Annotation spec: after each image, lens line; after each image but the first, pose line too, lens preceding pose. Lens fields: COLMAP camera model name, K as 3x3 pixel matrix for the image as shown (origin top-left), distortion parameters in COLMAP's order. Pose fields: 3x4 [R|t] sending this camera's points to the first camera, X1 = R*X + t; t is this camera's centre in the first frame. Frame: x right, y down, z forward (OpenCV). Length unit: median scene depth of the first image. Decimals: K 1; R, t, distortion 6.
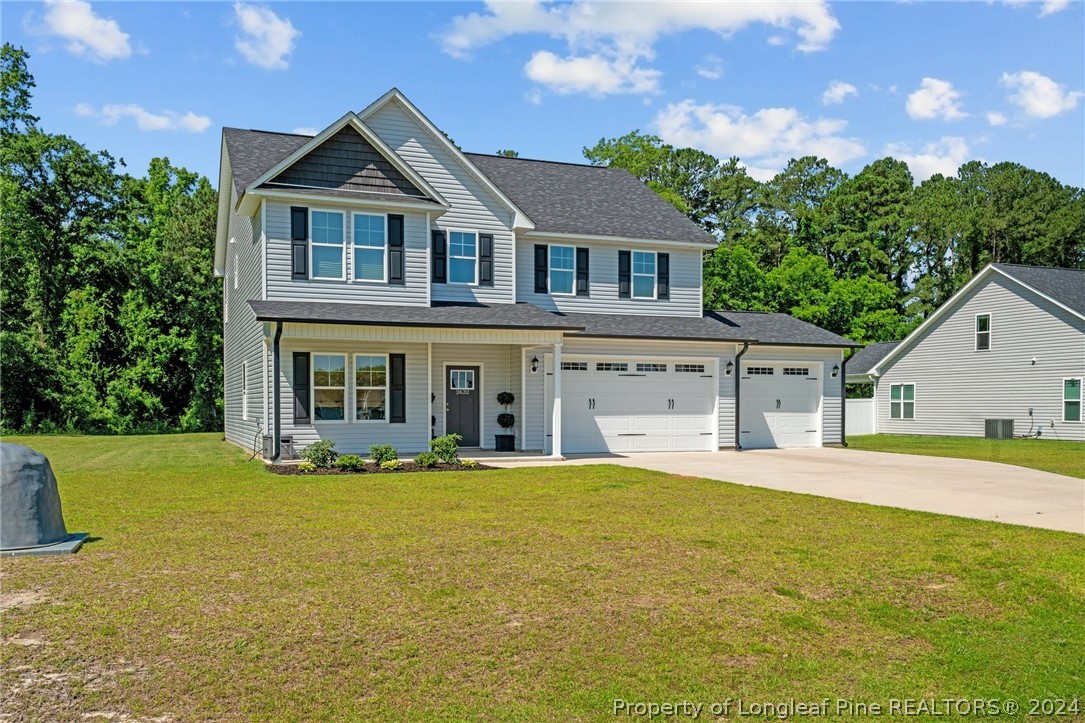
lens RADIAL K [[945.5, 0, 542.0], [0, 945.5, 426.5], [0, 0, 1]] dist [-0.001441, 0.000272]
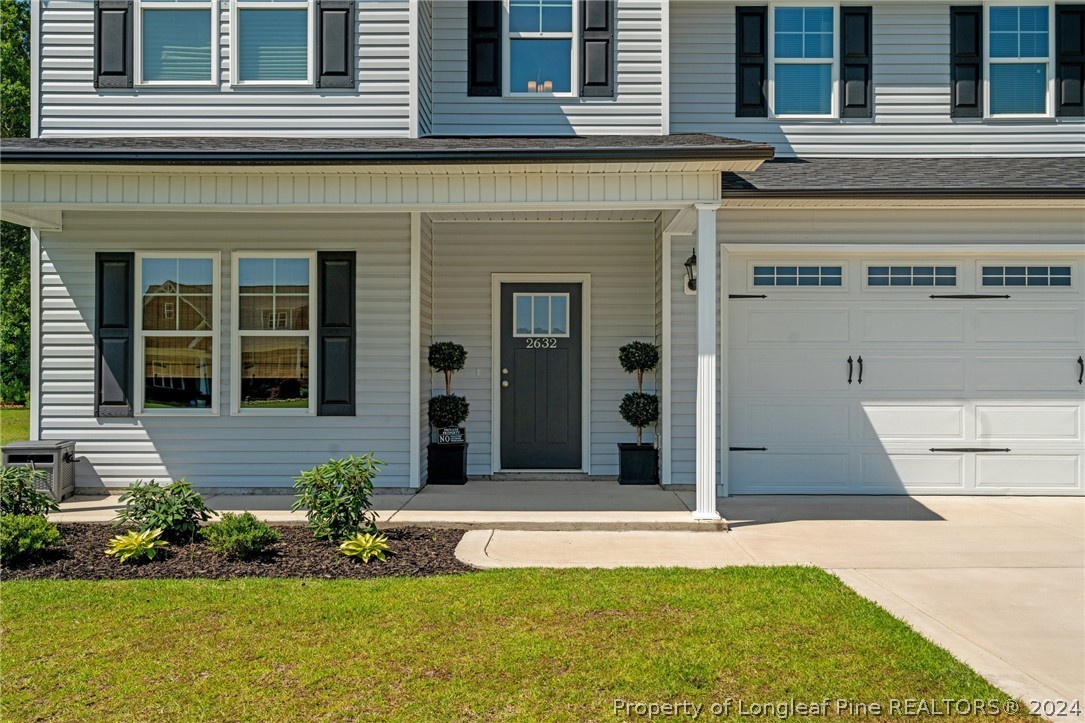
lens RADIAL K [[1064.0, 0, 542.5], [0, 1064.0, 361.5], [0, 0, 1]] dist [0.009333, 0.005199]
pose [[0.924815, -0.003354, -0.380401, 0.102132], [-0.009139, 0.999477, -0.031029, -0.012795], [0.380306, 0.032173, 0.924301, 0.543606]]
